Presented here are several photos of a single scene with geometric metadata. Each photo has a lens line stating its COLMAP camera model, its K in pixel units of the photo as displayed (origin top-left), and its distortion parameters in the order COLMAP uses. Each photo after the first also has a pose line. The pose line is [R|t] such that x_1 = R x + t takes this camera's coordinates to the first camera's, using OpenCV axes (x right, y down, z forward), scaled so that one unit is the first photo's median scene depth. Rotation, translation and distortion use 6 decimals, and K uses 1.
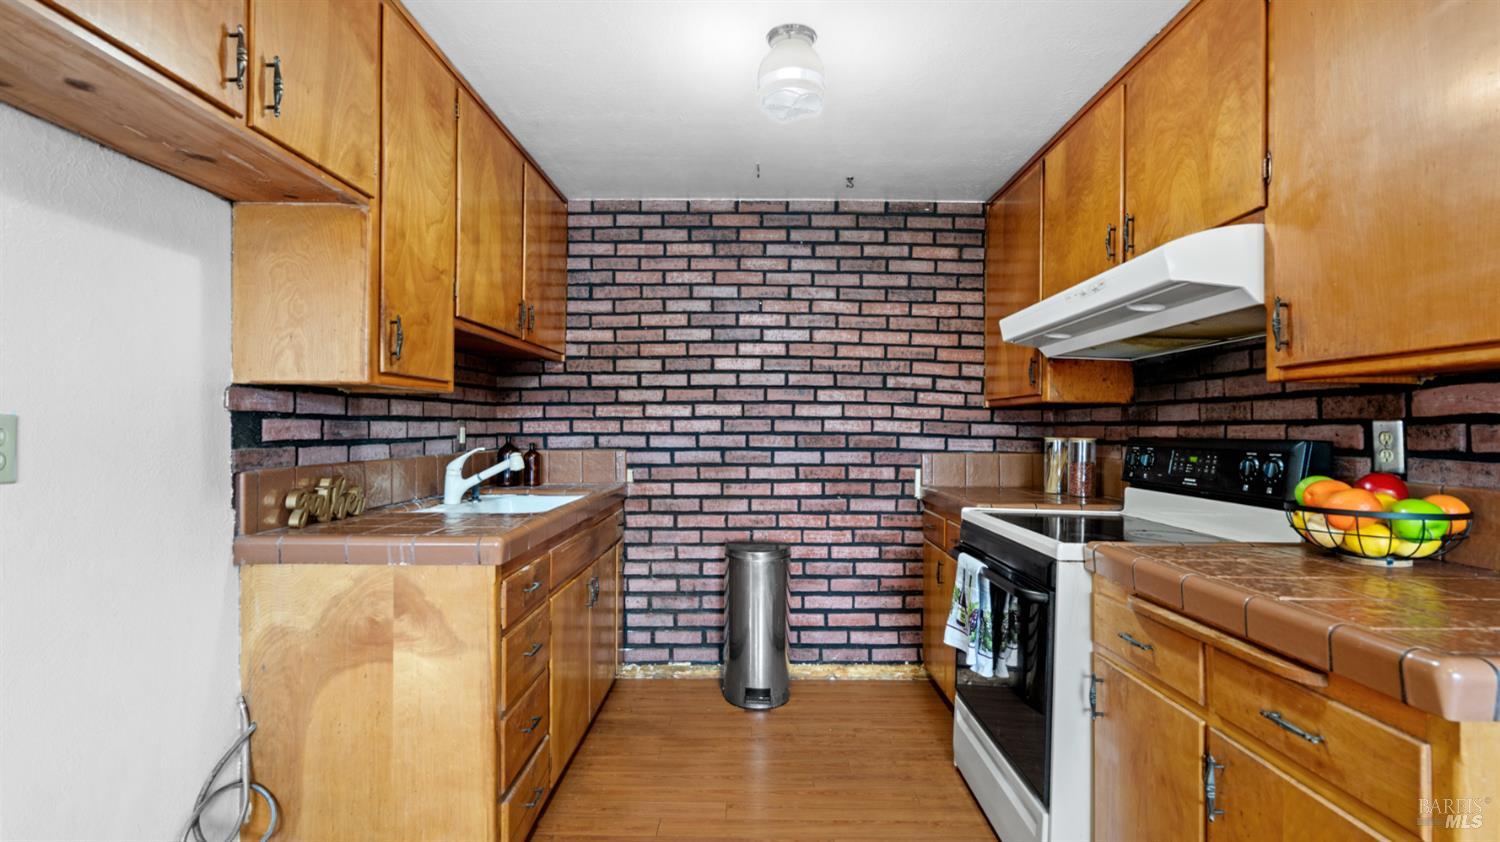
lens RADIAL K [[680.8, 0, 755.8], [0, 680.8, 427.2], [0, 0, 1]] dist [-0.005006, 0.002798]
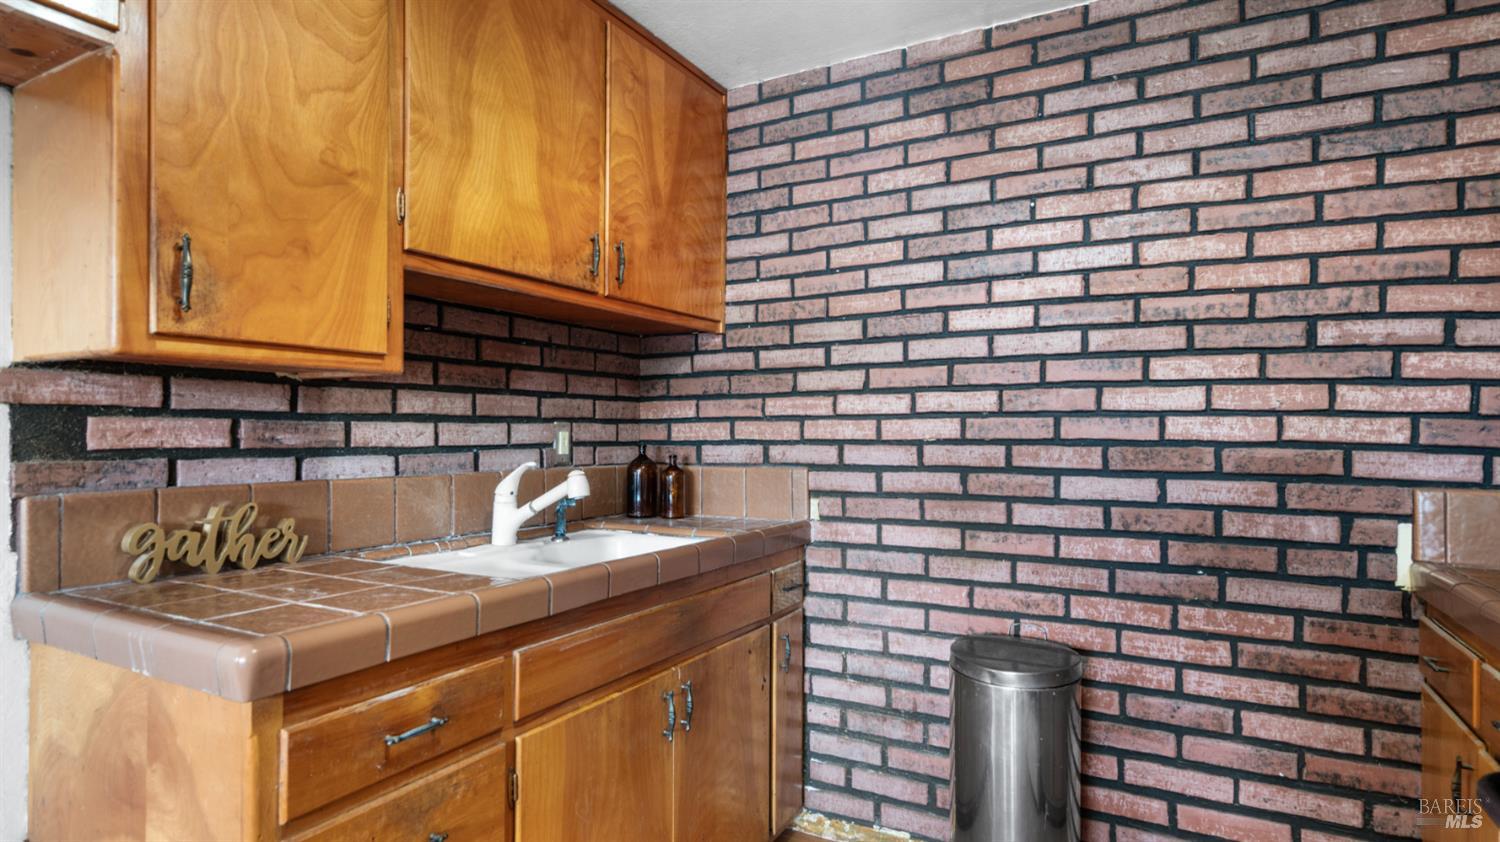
lens RADIAL K [[791.7, 0, 752.0], [0, 791.7, 426.9], [0, 0, 1]] dist [0.004090, 0.003839]
pose [[0.875257, -0.004595, -0.483637, 0.117149], [-0.000291, 0.999950, -0.010025, 0.003053], [0.483659, 0.008915, 0.875211, 0.336094]]
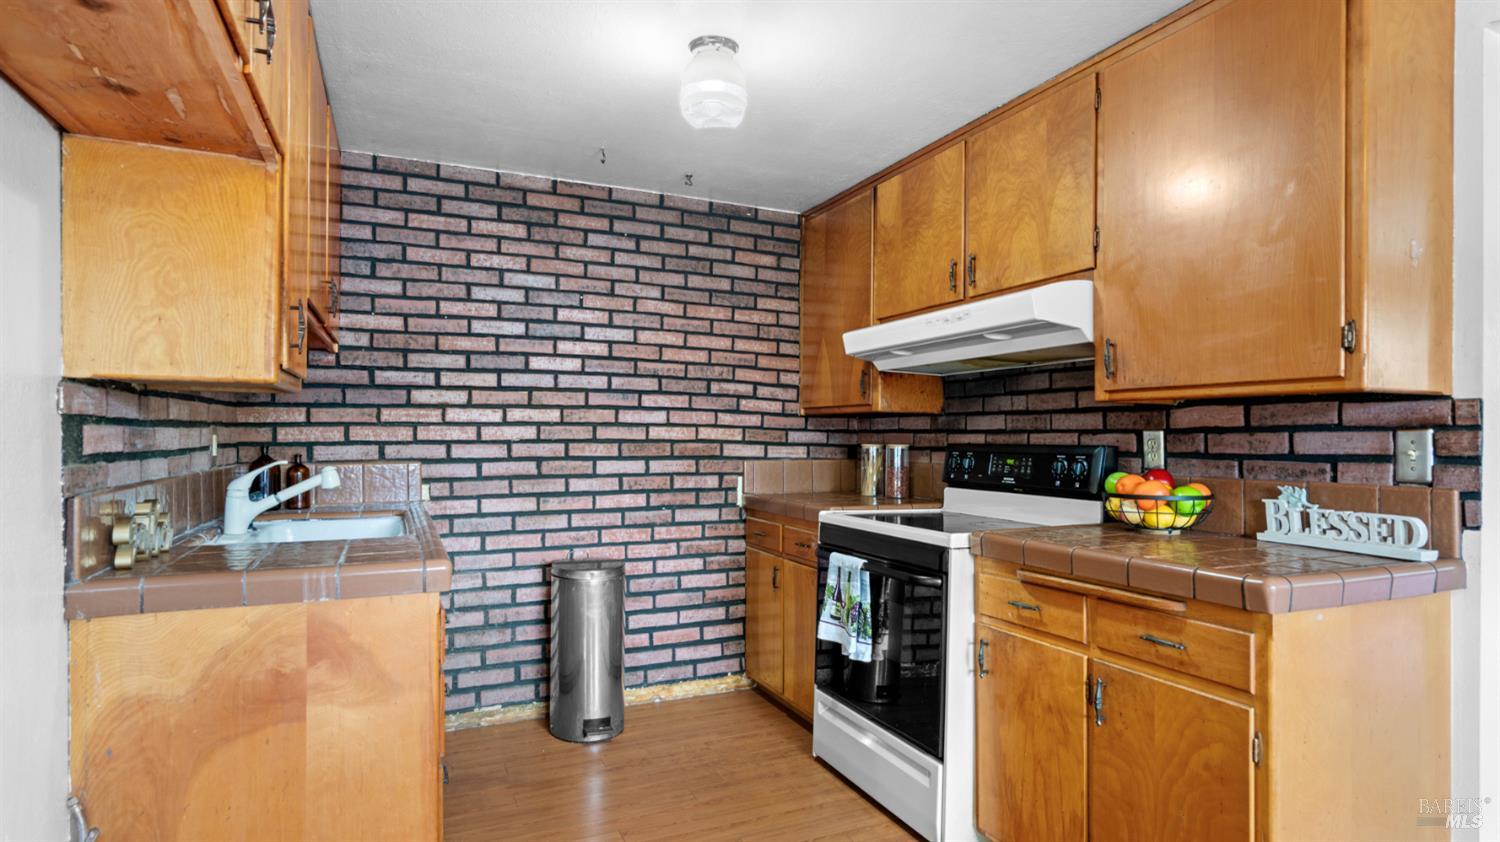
lens RADIAL K [[791.7, 0, 757.2], [0, 791.7, 439.1], [0, 0, 1]] dist [0.004090, 0.003839]
pose [[0.907605, -0.002327, 0.419820, -0.224211], [-0.001057, 0.999969, 0.007827, -0.002303], [-0.419825, -0.007548, 0.907574, -0.054773]]
